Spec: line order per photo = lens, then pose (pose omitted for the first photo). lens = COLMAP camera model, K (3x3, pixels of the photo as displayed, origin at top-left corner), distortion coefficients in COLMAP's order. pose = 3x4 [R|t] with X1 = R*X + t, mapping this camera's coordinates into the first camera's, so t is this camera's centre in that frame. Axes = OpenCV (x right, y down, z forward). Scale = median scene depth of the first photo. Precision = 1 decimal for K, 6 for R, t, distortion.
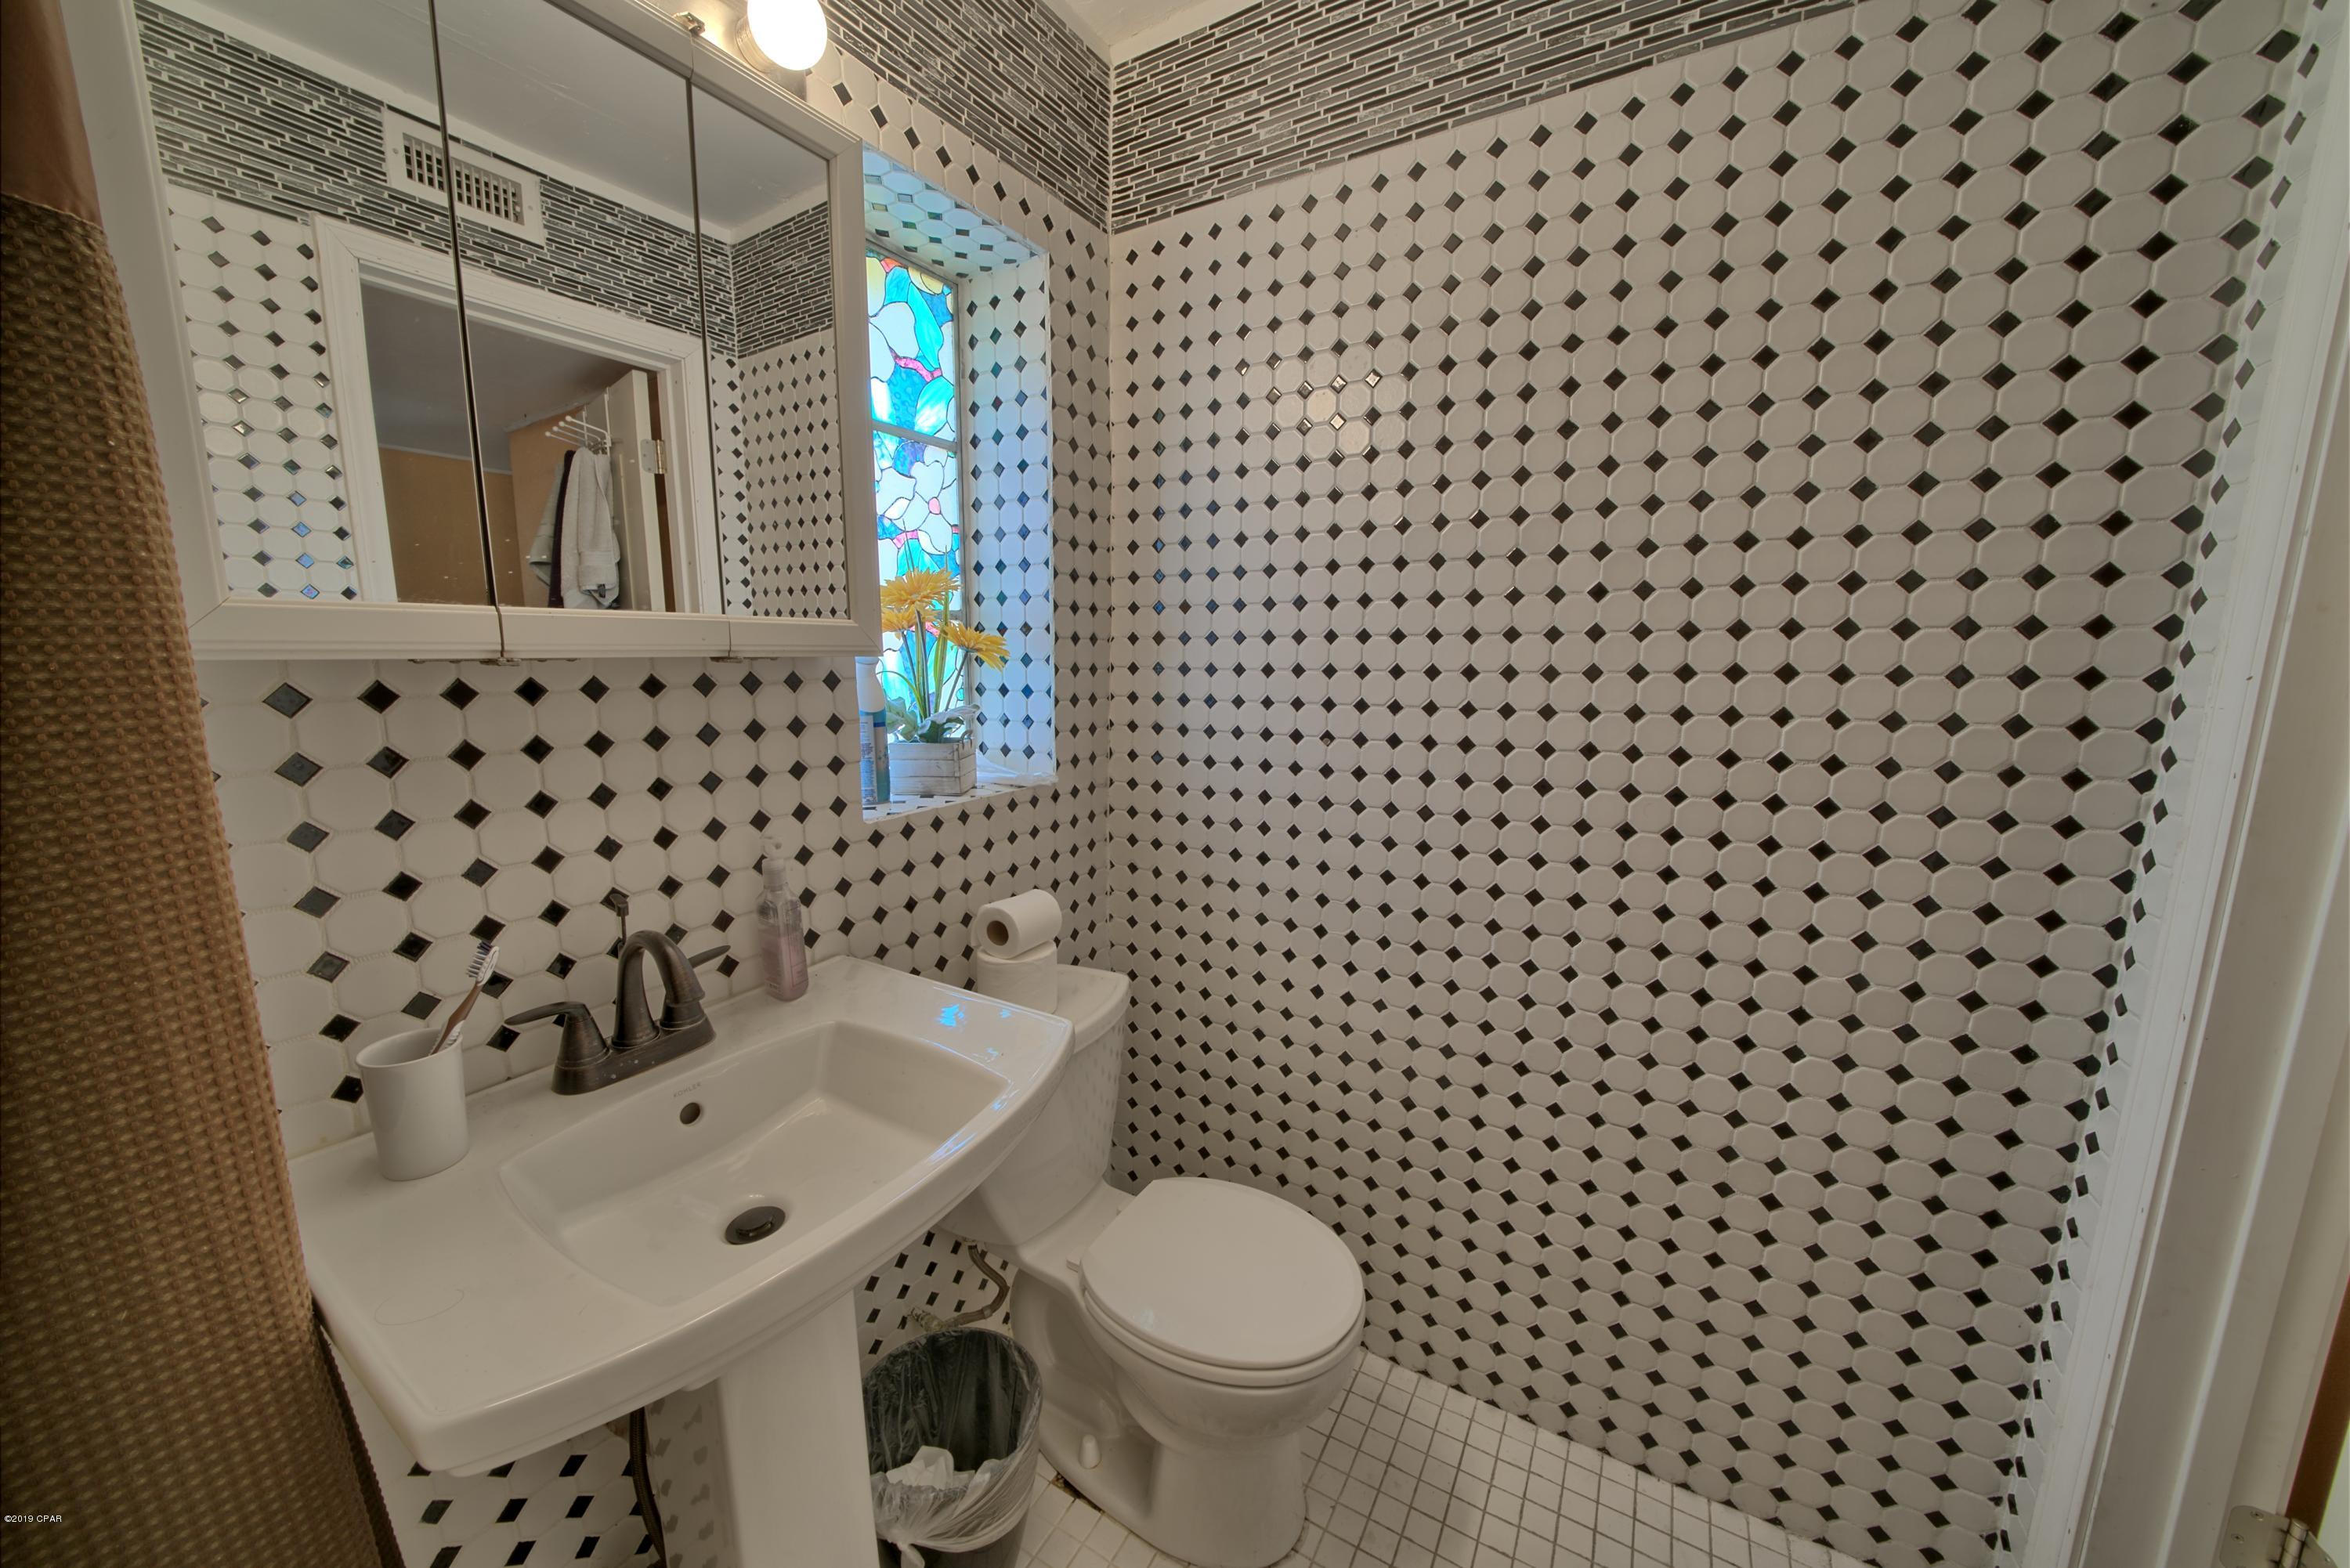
lens RADIAL K [[813.9, 0, 1183.1], [0, 813.9, 789.3], [0, 0, 1]] dist [-0.024878, 0.002828]
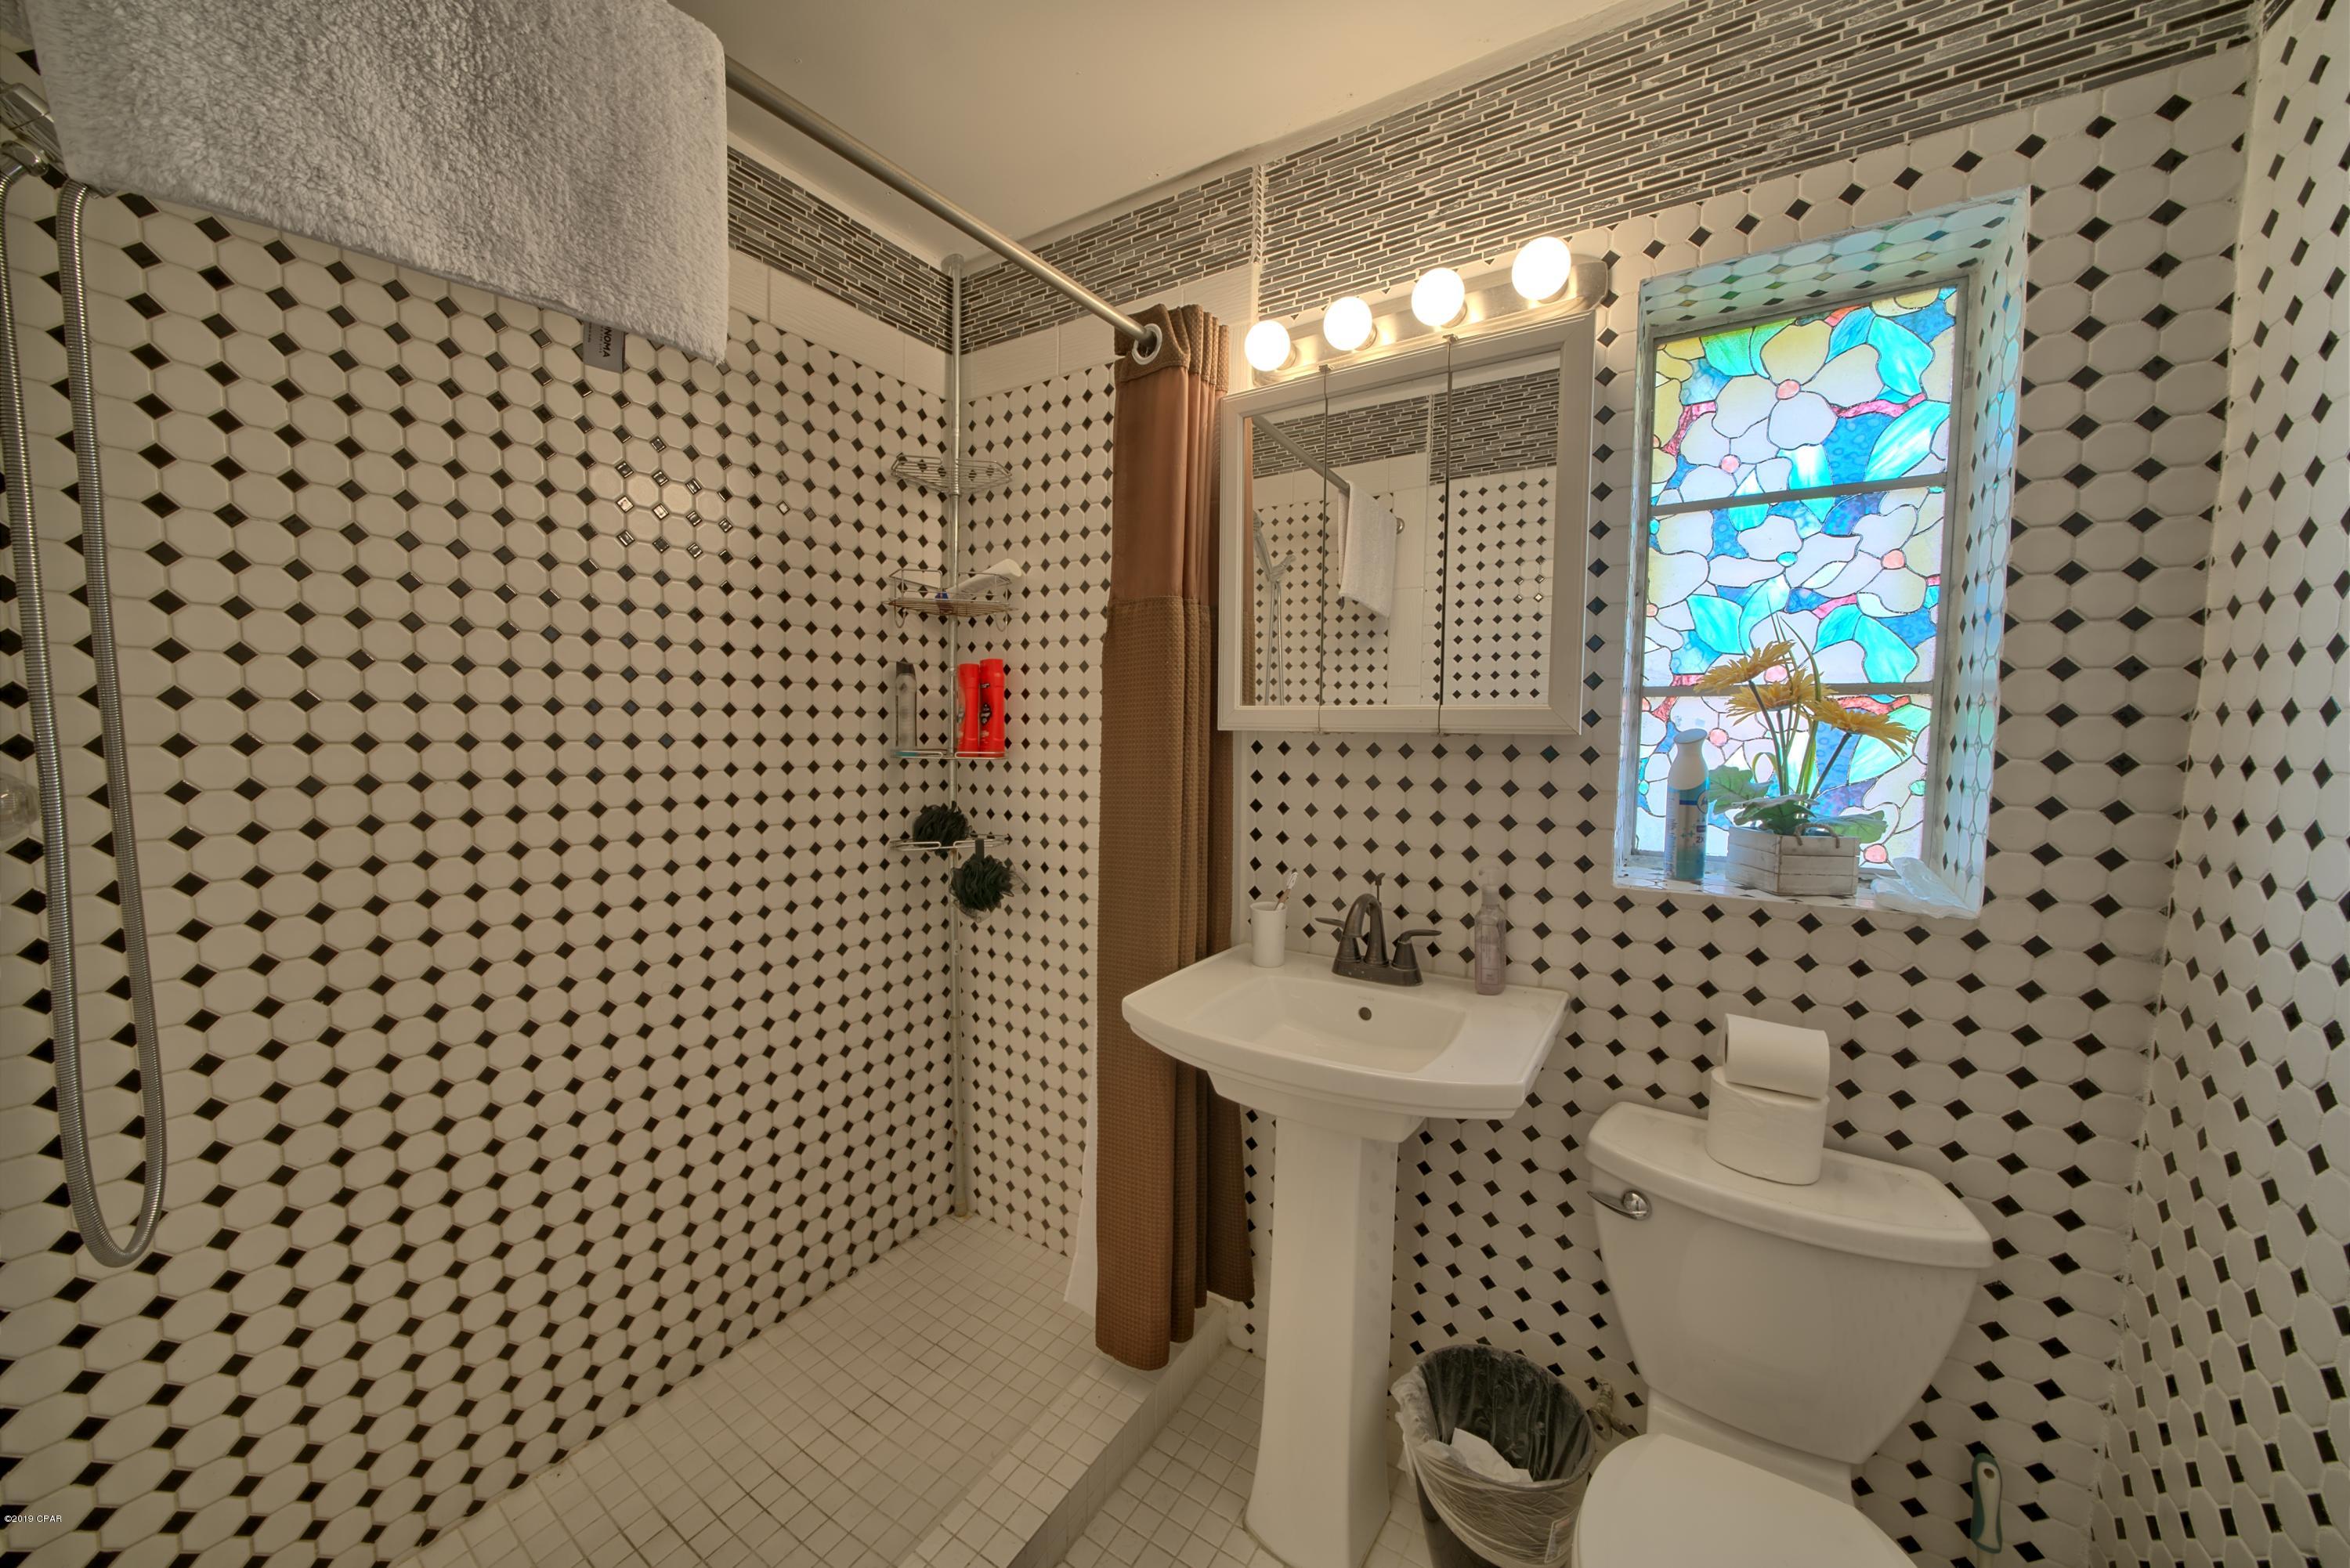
lens RADIAL K [[813.9, 0, 1185.3], [0, 813.9, 784.6], [0, 0, 1]] dist [-0.024878, 0.002828]
pose [[-0.025884, 0.075180, -0.996834, 0.562208], [-0.168374, 0.982594, 0.078478, -0.065686], [0.985383, 0.169872, -0.012776, 0.339155]]
